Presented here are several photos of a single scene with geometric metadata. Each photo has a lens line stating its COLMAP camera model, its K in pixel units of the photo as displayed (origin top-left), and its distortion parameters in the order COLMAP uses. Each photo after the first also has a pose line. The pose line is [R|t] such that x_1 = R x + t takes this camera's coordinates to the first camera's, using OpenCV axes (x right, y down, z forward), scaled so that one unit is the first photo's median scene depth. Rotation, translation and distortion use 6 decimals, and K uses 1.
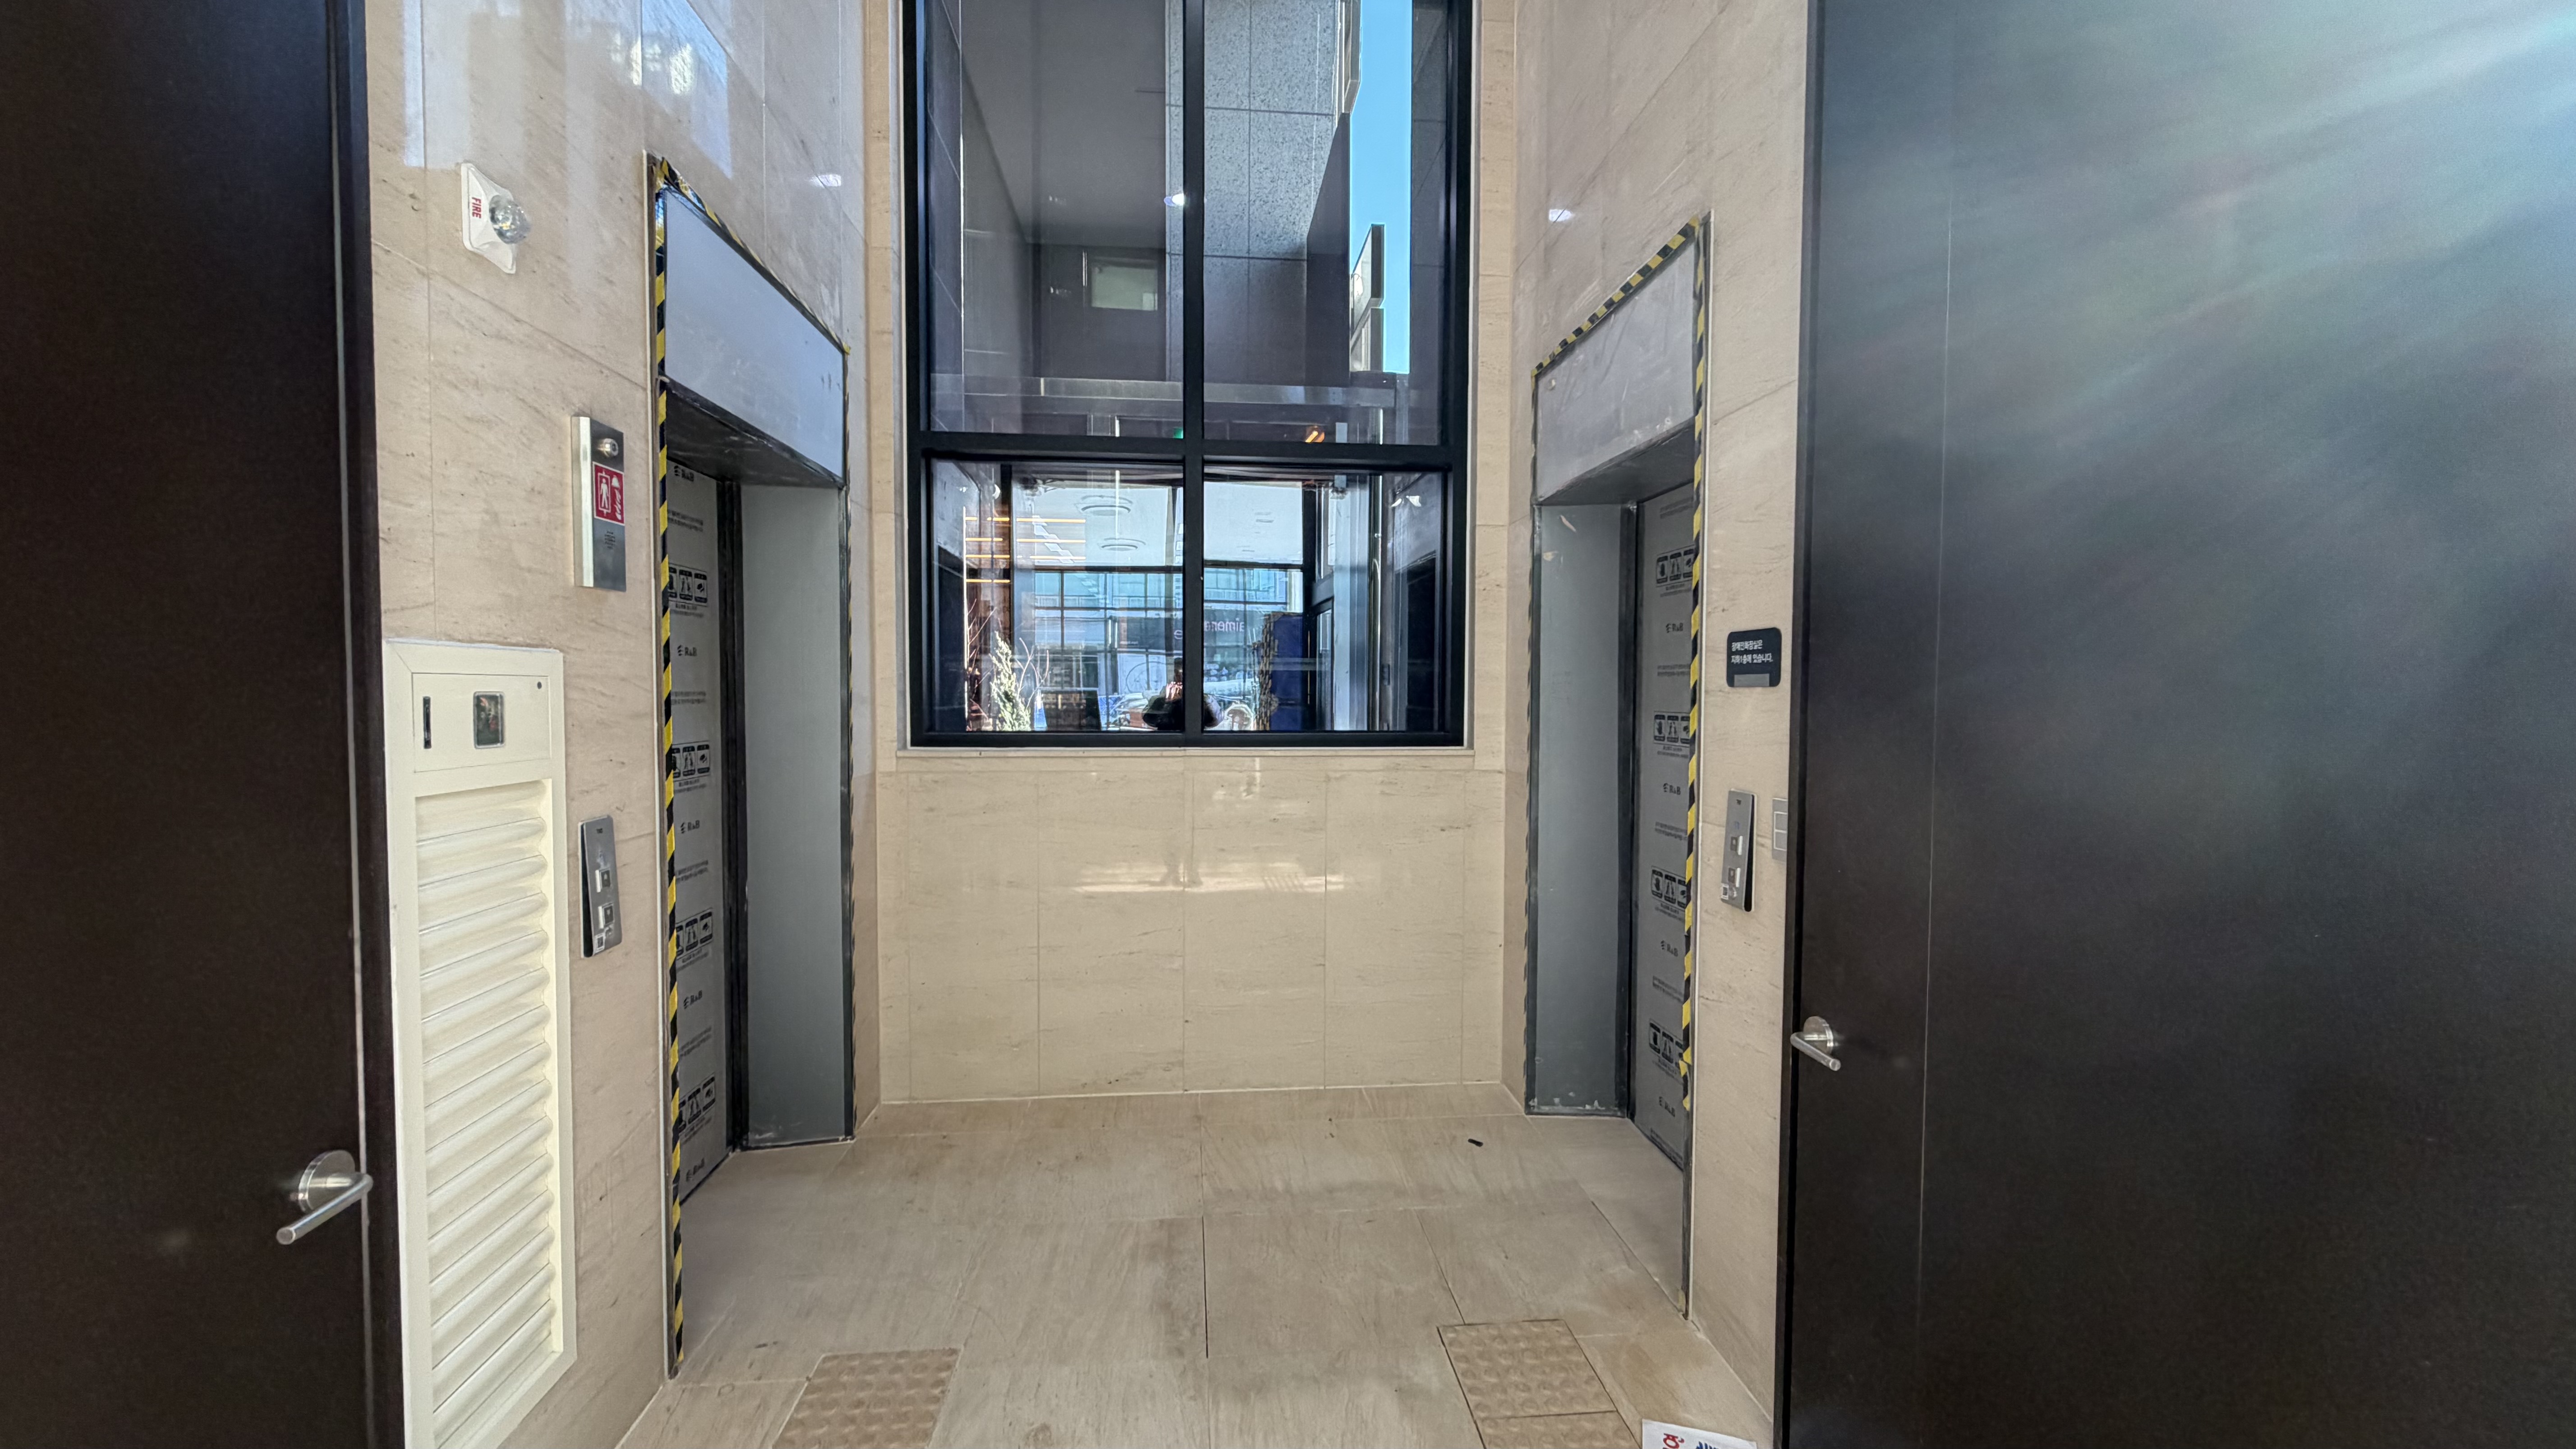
lens RADIAL K [[1027.3, 0, 1284.5], [0, 1027.3, 728.2], [0, 0, 1]] dist [0.000636, -0.000391]
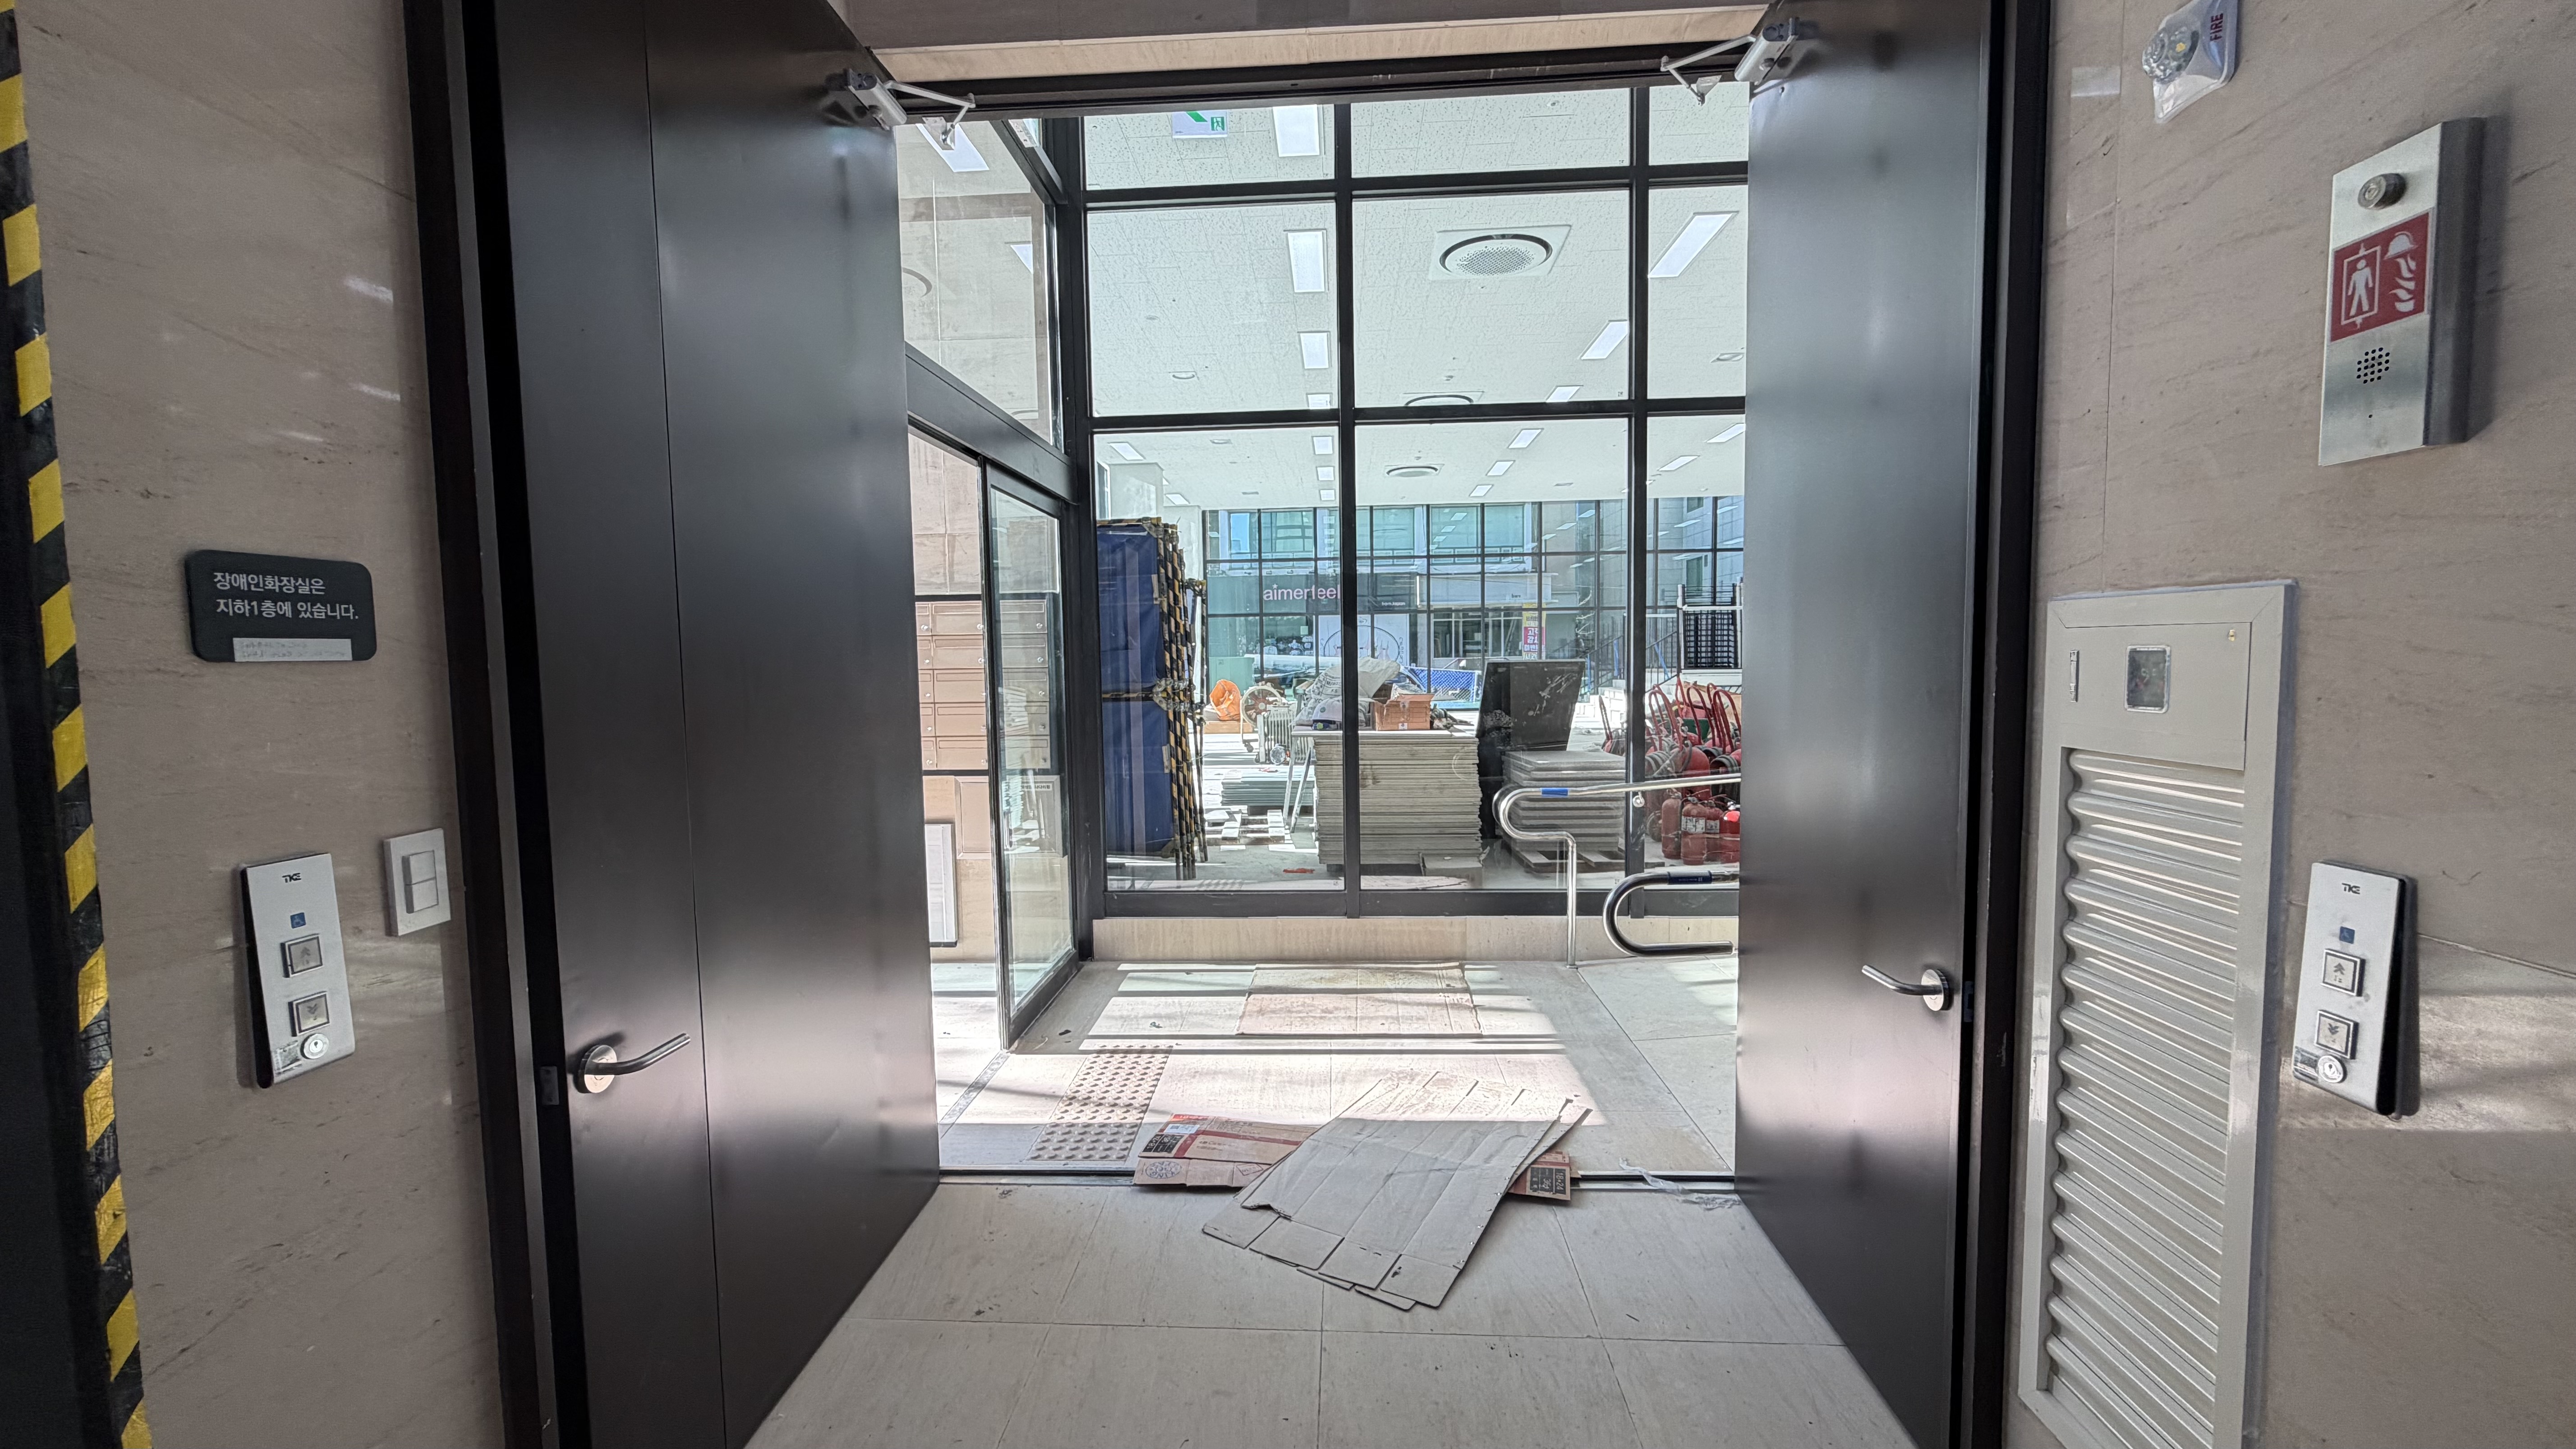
lens RADIAL K [[1027.3, 0, 1284.5], [0, 1027.3, 728.2], [0, 0, 1]] dist [0.000636, -0.000391]
pose [[-0.987494, 0.000435, 0.157657, -0.130617], [0.018742, 0.993229, 0.114652, -0.050045], [-0.156539, 0.116172, -0.980816, 1.257166]]
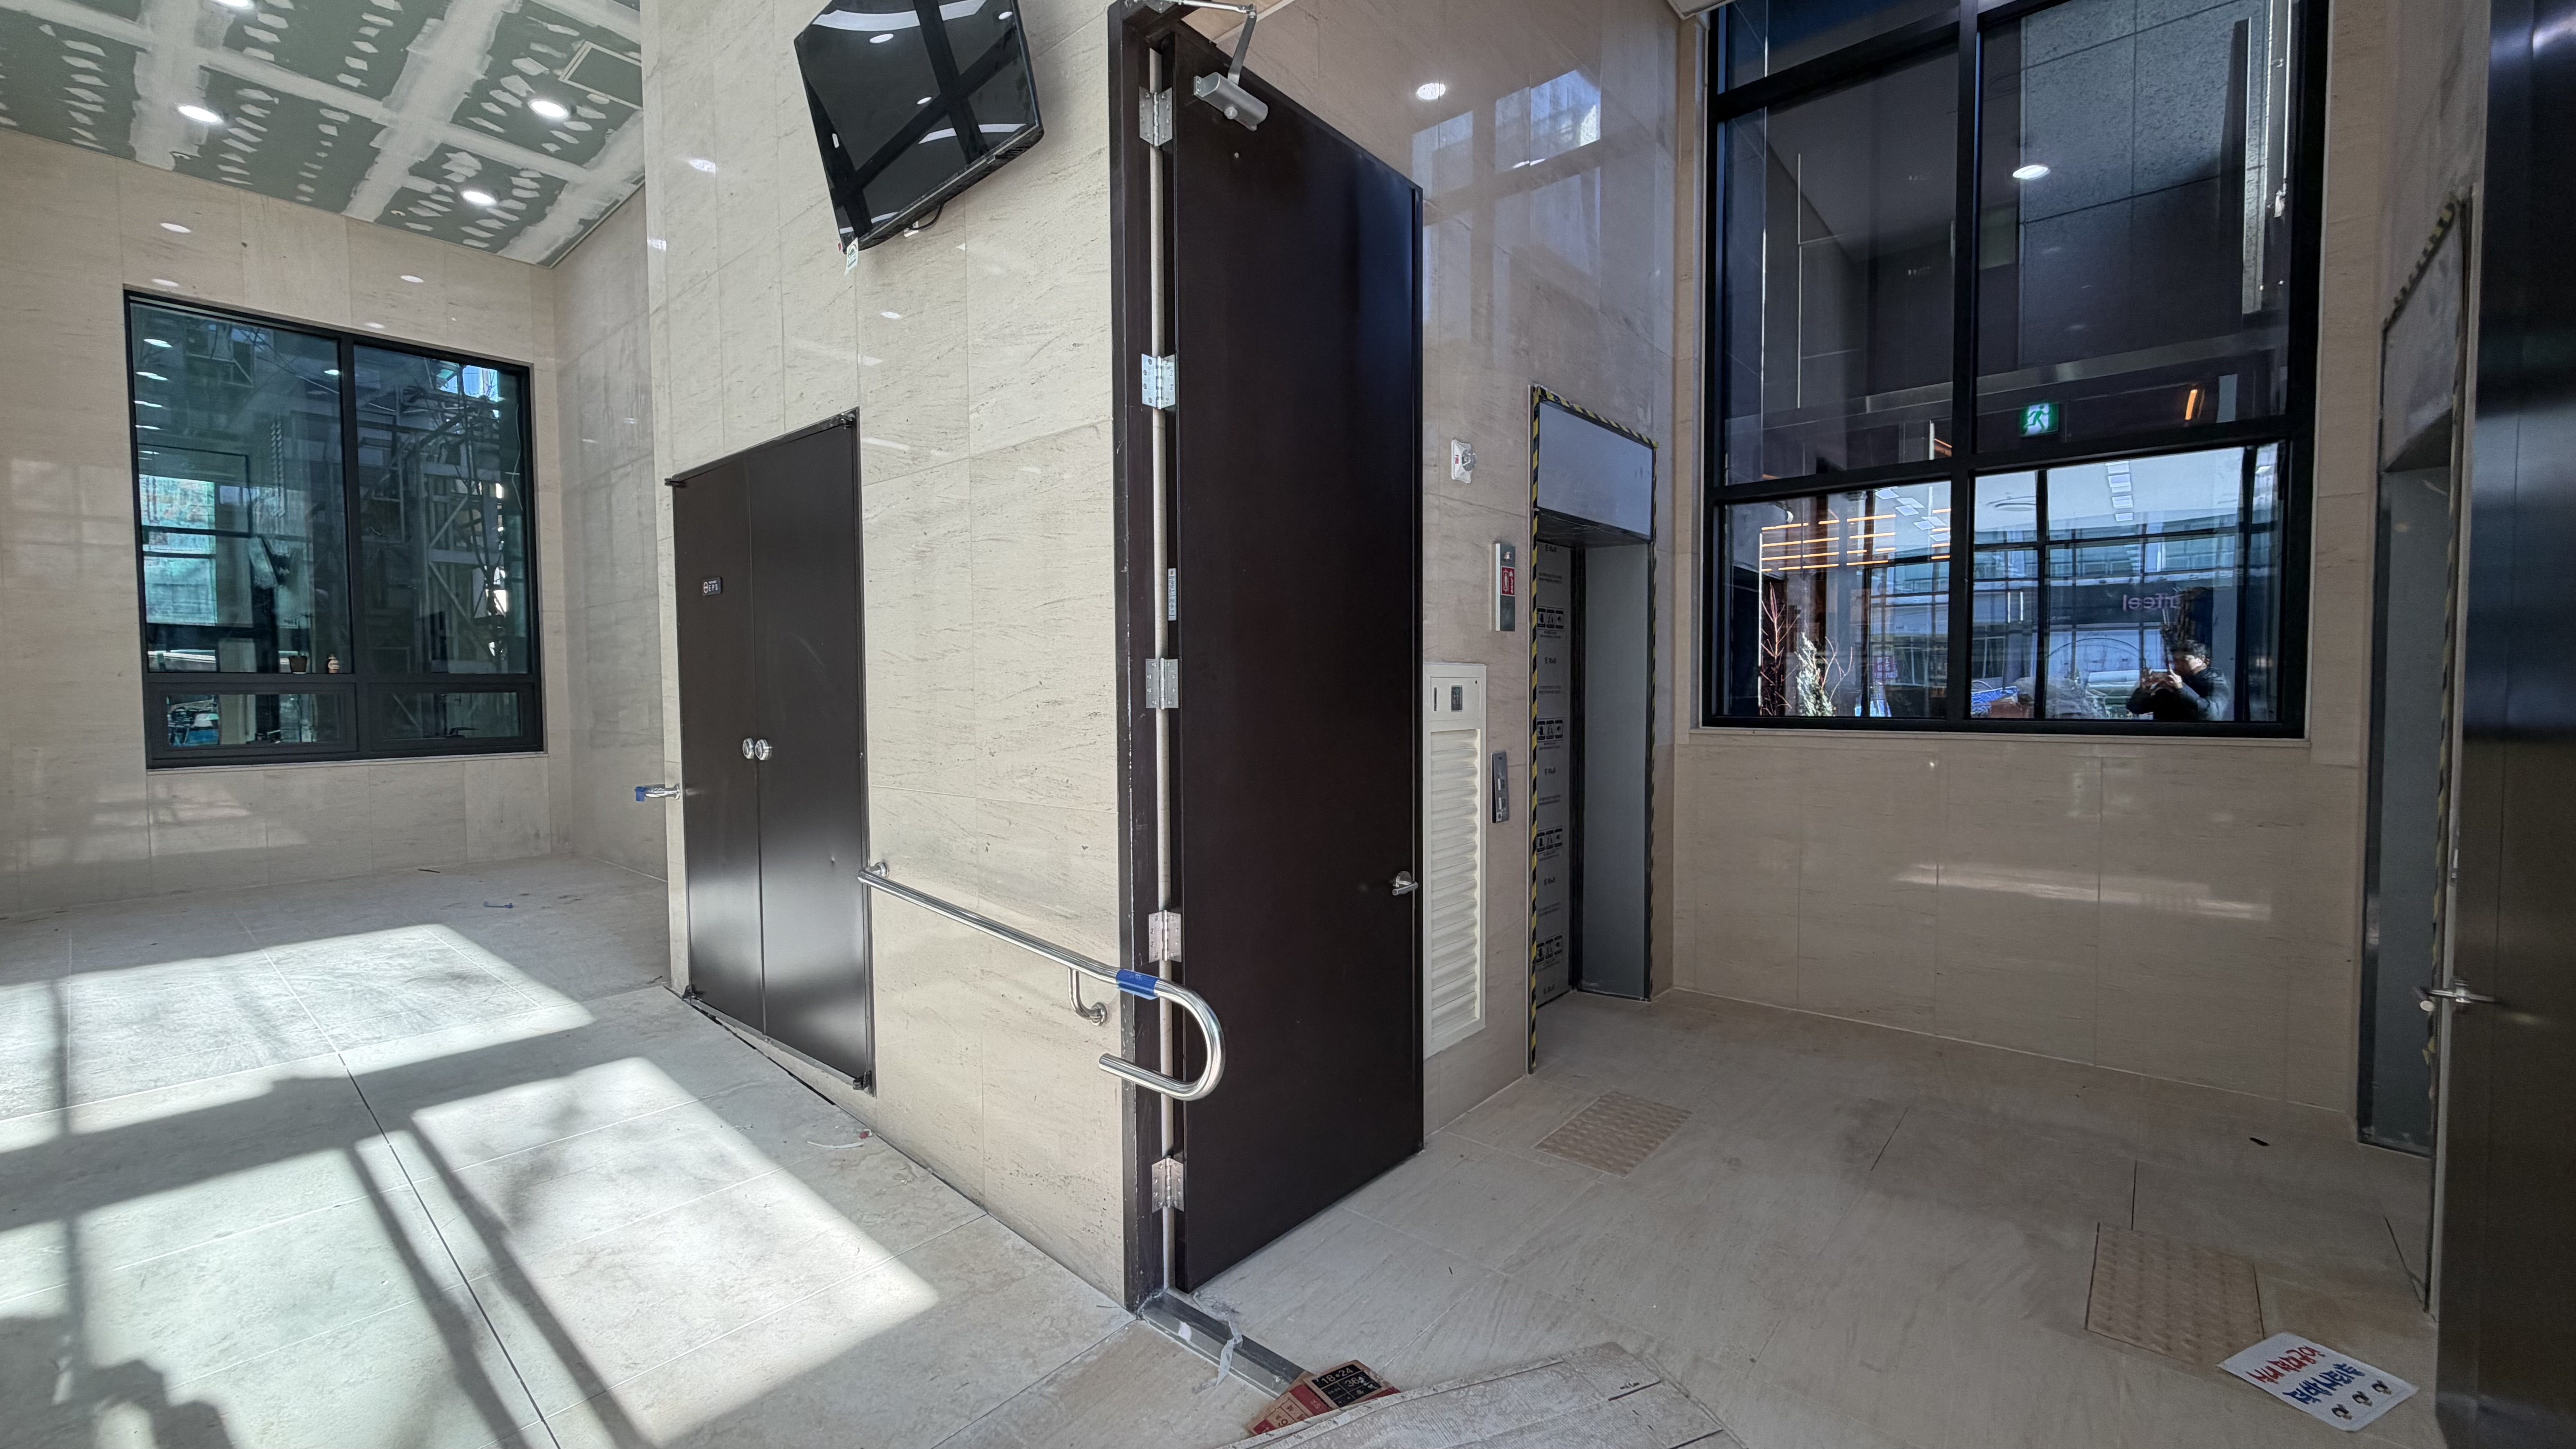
lens RADIAL K [[1027.3, 0, 1284.5], [0, 1027.3, 728.2], [0, 0, 1]] dist [0.000636, -0.000391]
pose [[0.696057, 0.019587, -0.717719, 0.318981], [-0.017443, 0.999794, 0.010369, 0.023949], [0.717774, 0.005302, 0.696256, -0.465765]]
